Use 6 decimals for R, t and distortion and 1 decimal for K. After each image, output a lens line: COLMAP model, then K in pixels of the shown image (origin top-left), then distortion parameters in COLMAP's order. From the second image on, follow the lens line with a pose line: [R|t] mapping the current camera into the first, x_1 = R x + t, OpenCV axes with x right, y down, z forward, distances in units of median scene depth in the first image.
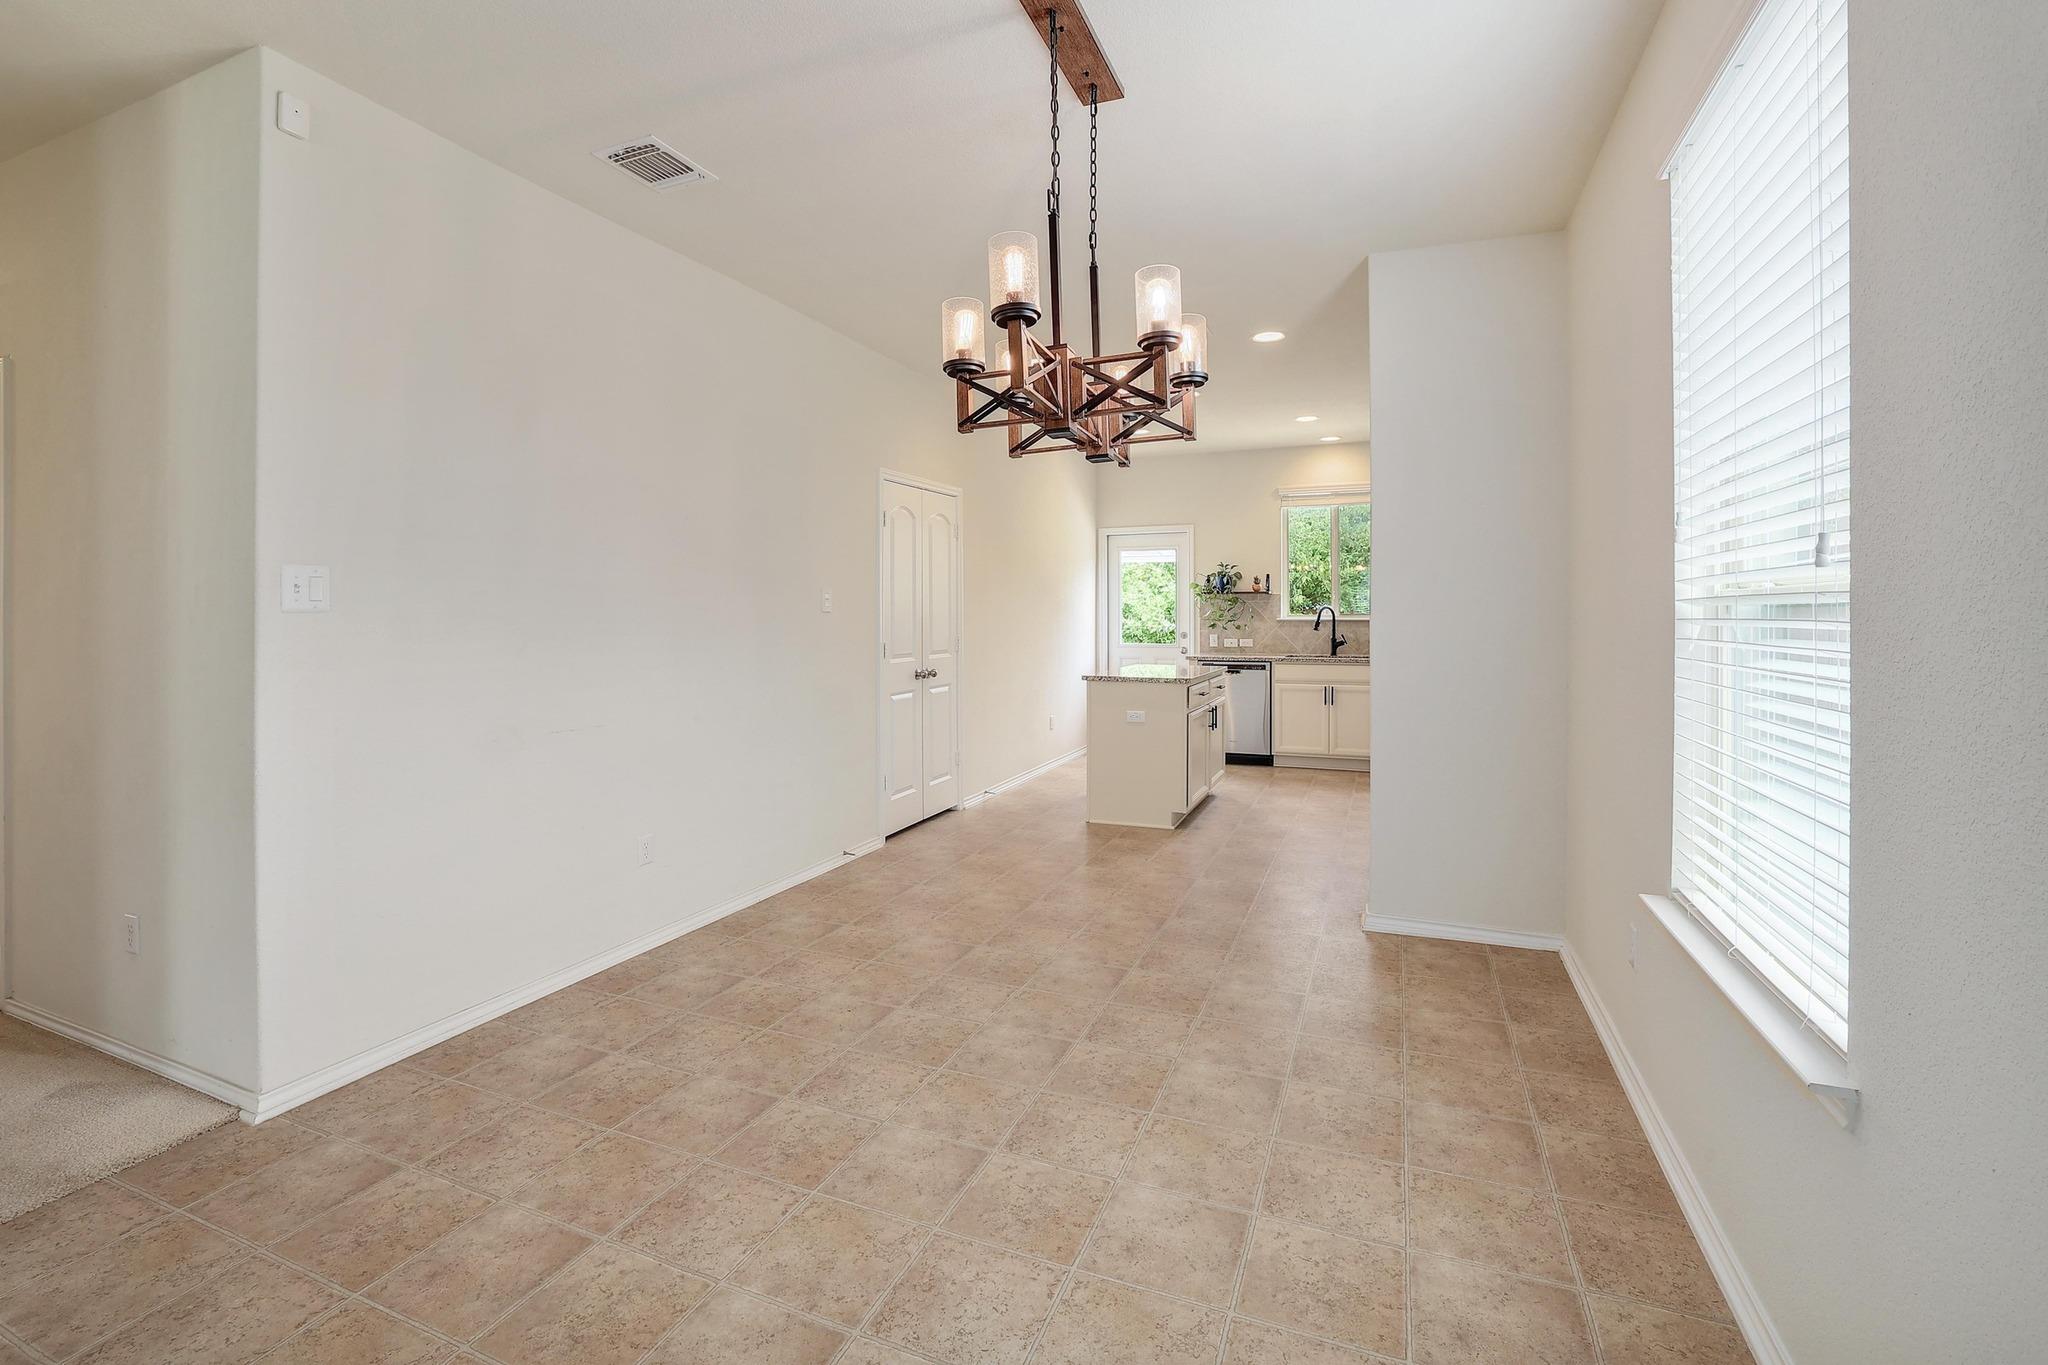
lens RADIAL K [[913.0, 0, 1023.5], [0, 913.0, 621.2], [0, 0, 1]] dist [-0.042491, 0.019006]
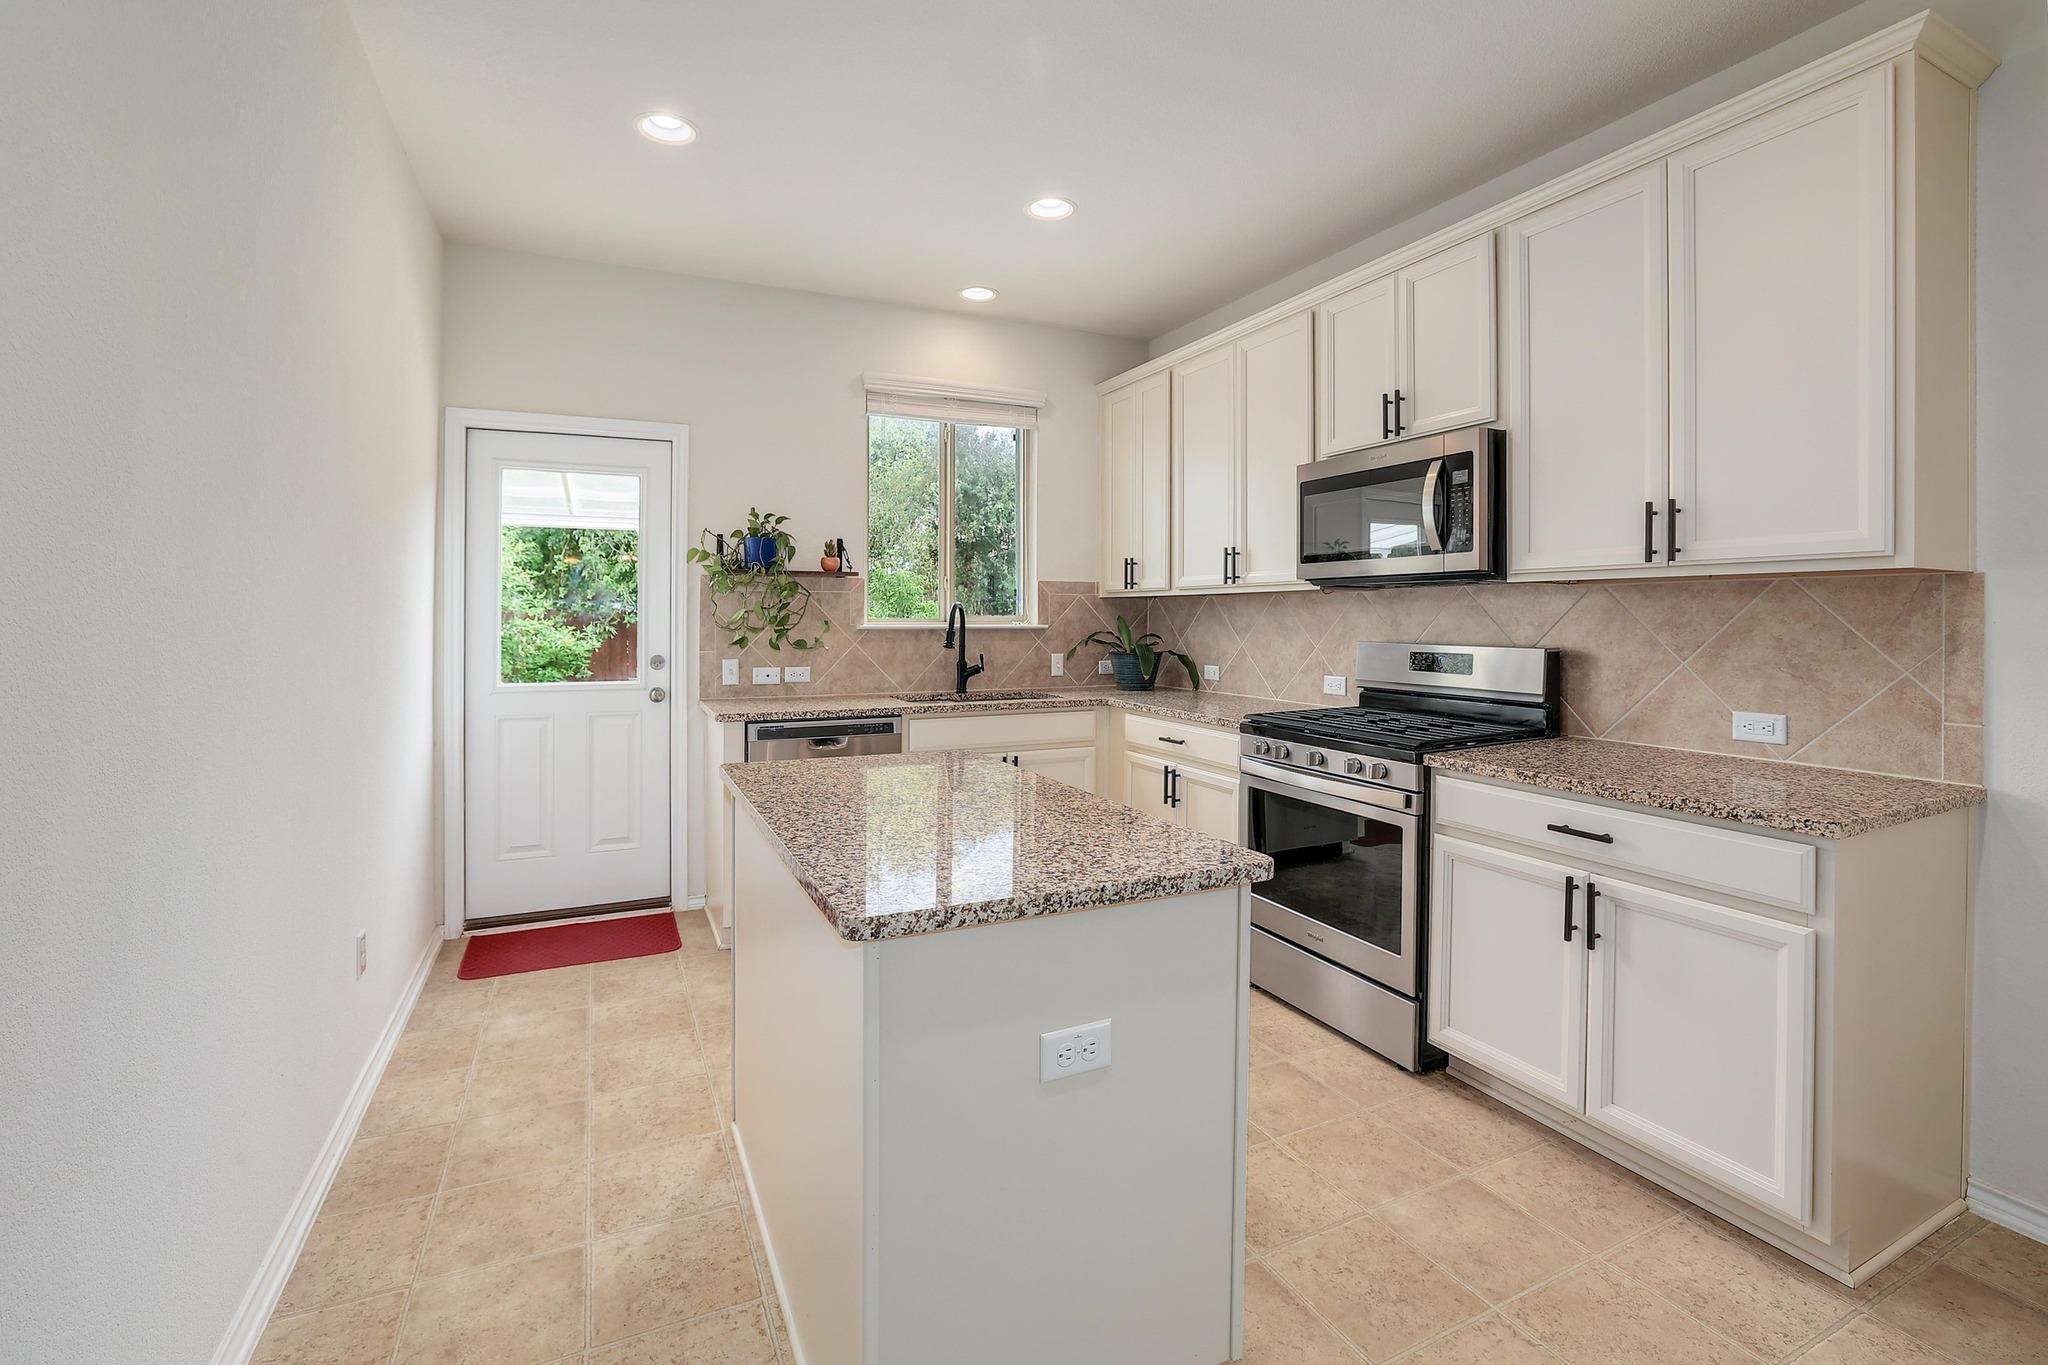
lens RADIAL K [[913.0, 0, 1023.5], [0, 913.0, 621.2], [0, 0, 1]] dist [-0.042491, 0.019006]
pose [[0.670982, 0.000843, 0.741473, -0.051312], [0.002982, 0.999988, -0.003834, -0.004156], [-0.741468, 0.004784, 0.670972, 0.701326]]
